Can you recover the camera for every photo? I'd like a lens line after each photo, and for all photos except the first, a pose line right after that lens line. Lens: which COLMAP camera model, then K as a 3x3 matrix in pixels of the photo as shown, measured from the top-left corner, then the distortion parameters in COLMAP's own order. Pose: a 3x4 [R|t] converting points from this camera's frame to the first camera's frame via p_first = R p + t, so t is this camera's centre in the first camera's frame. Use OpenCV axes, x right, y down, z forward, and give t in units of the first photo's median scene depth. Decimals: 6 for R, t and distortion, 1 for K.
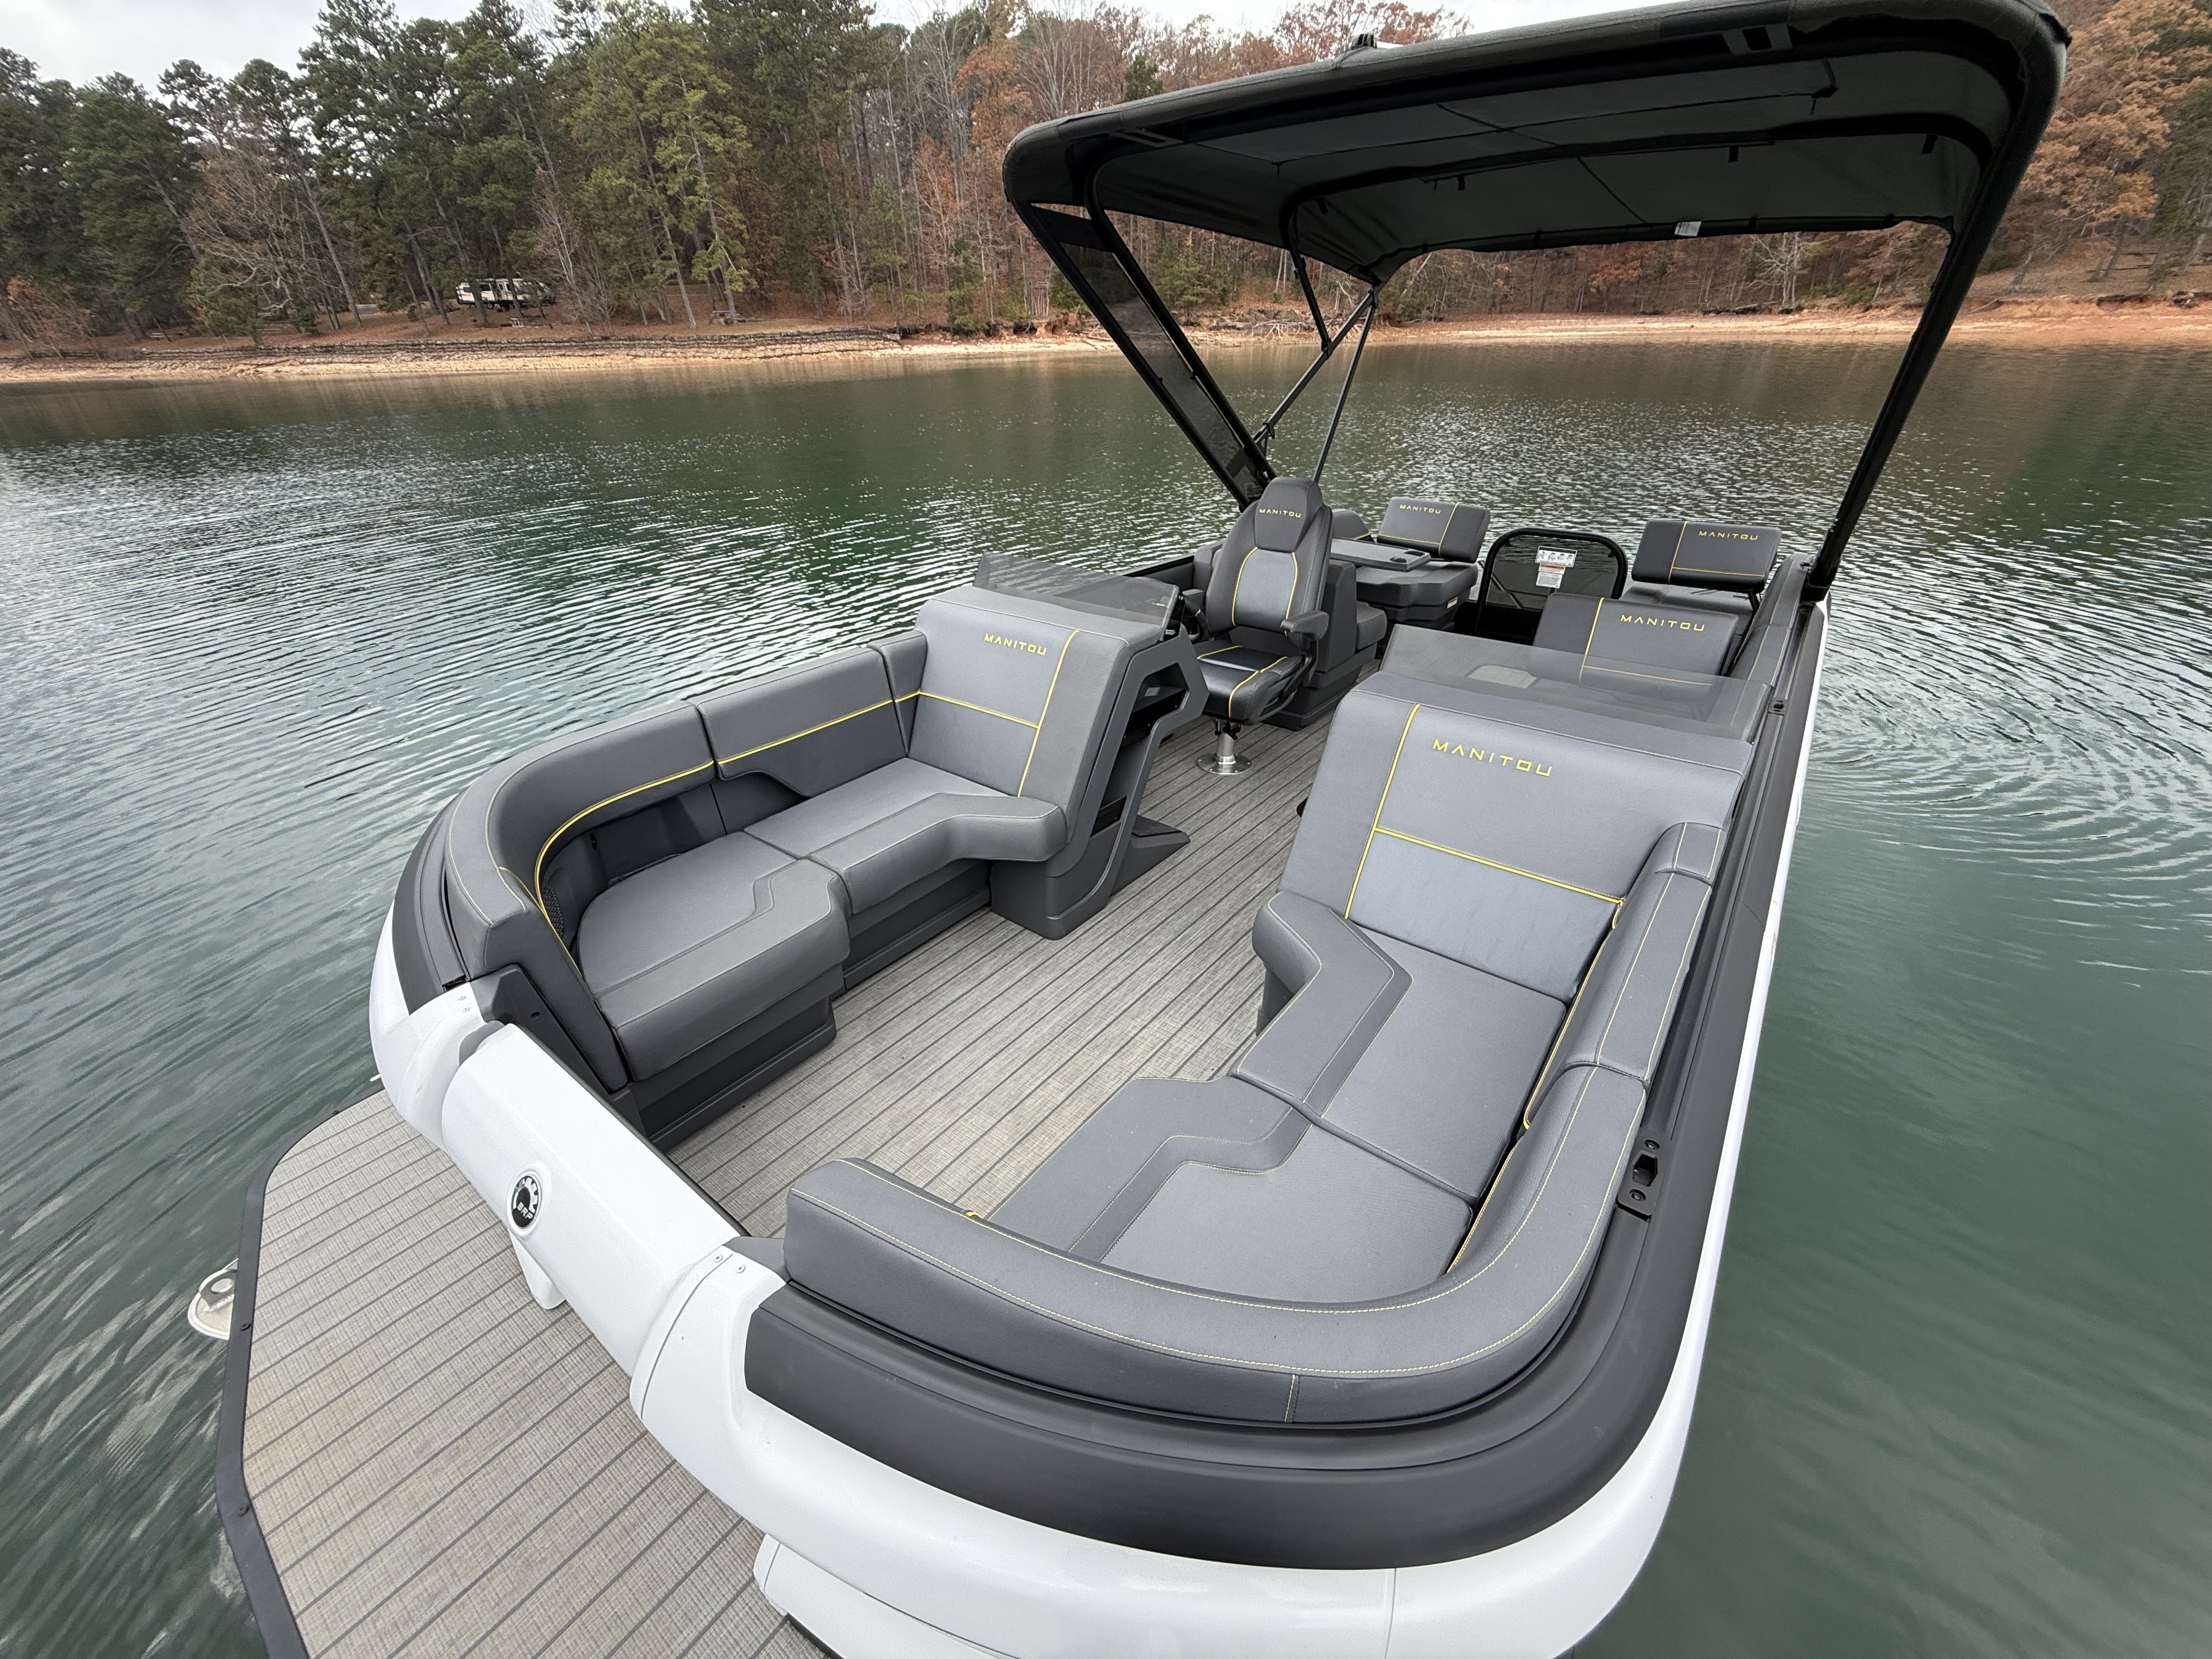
lens RADIAL K [[884.8, 0, 1094.9], [0, 884.8, 831.2], [0, 0, 1]] dist [0.000186, 0.000104]
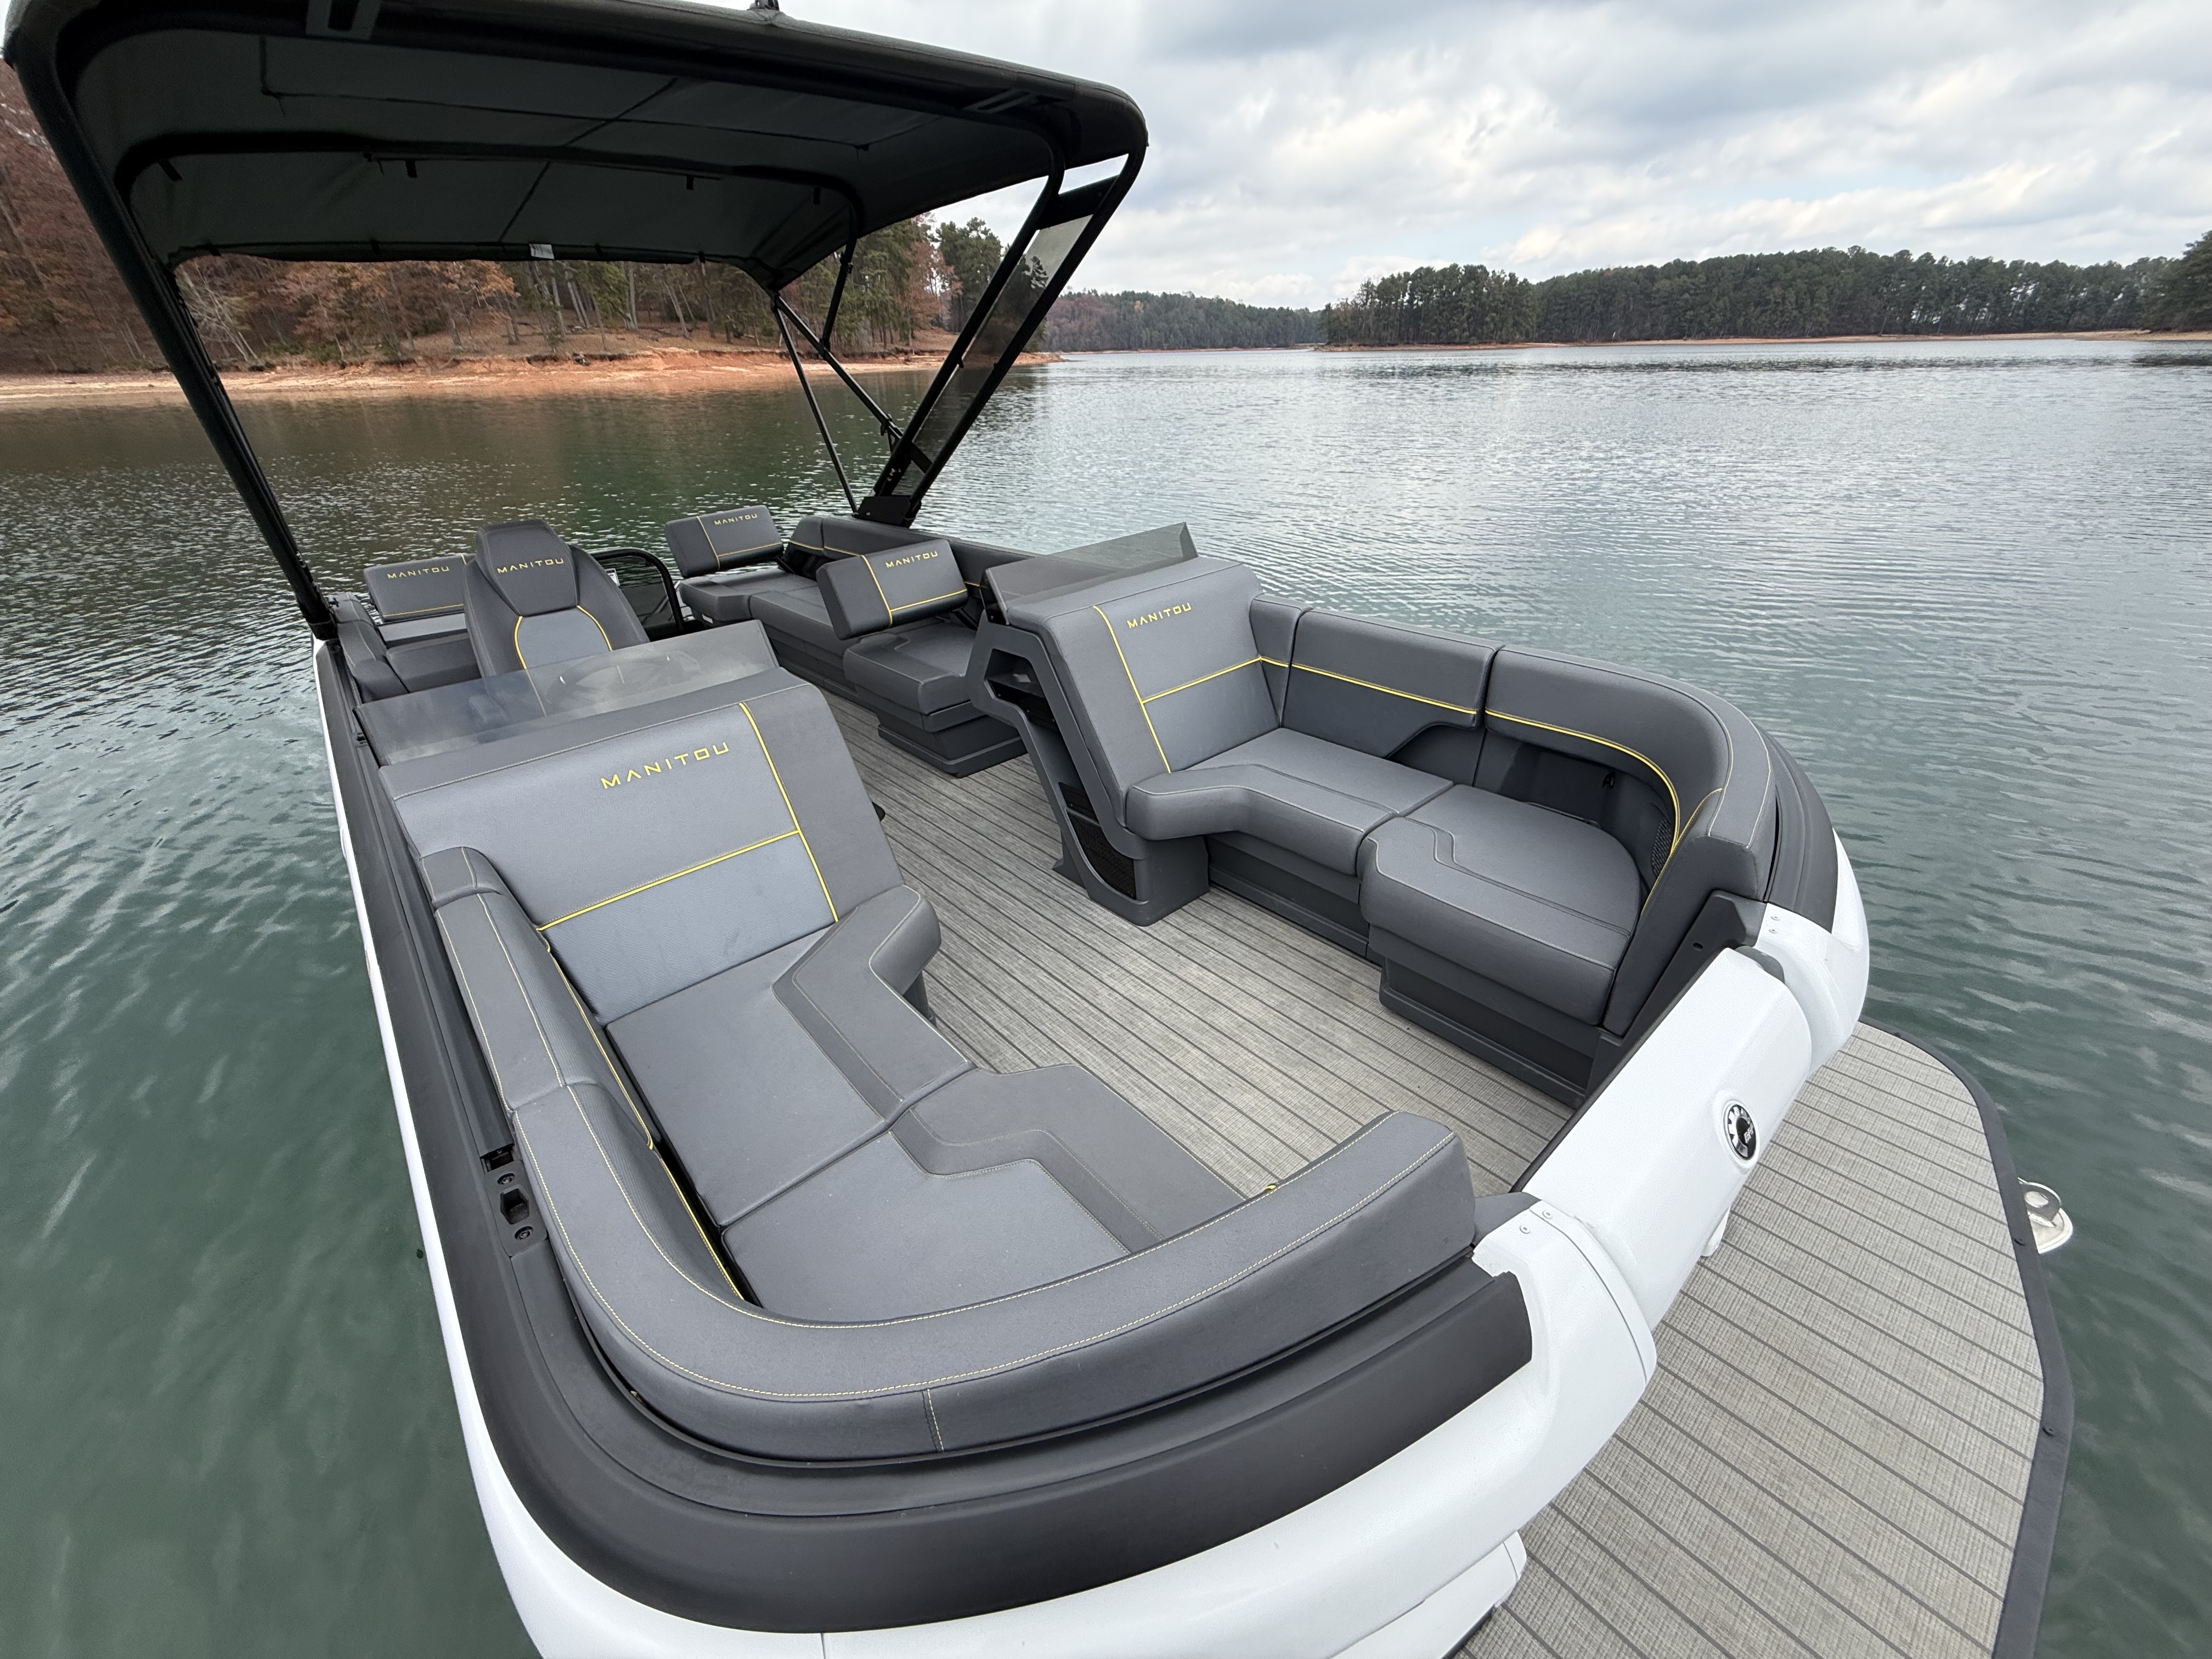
lens RADIAL K [[884.8, 0, 1113.8], [0, 884.8, 829.7], [0, 0, 1]] dist [0.000186, 0.000104]
pose [[0.199794, -0.453558, 0.868543, -0.313878], [0.498555, 0.810151, 0.308381, -0.100378], [-0.843519, 0.371404, 0.387987, 0.234630]]
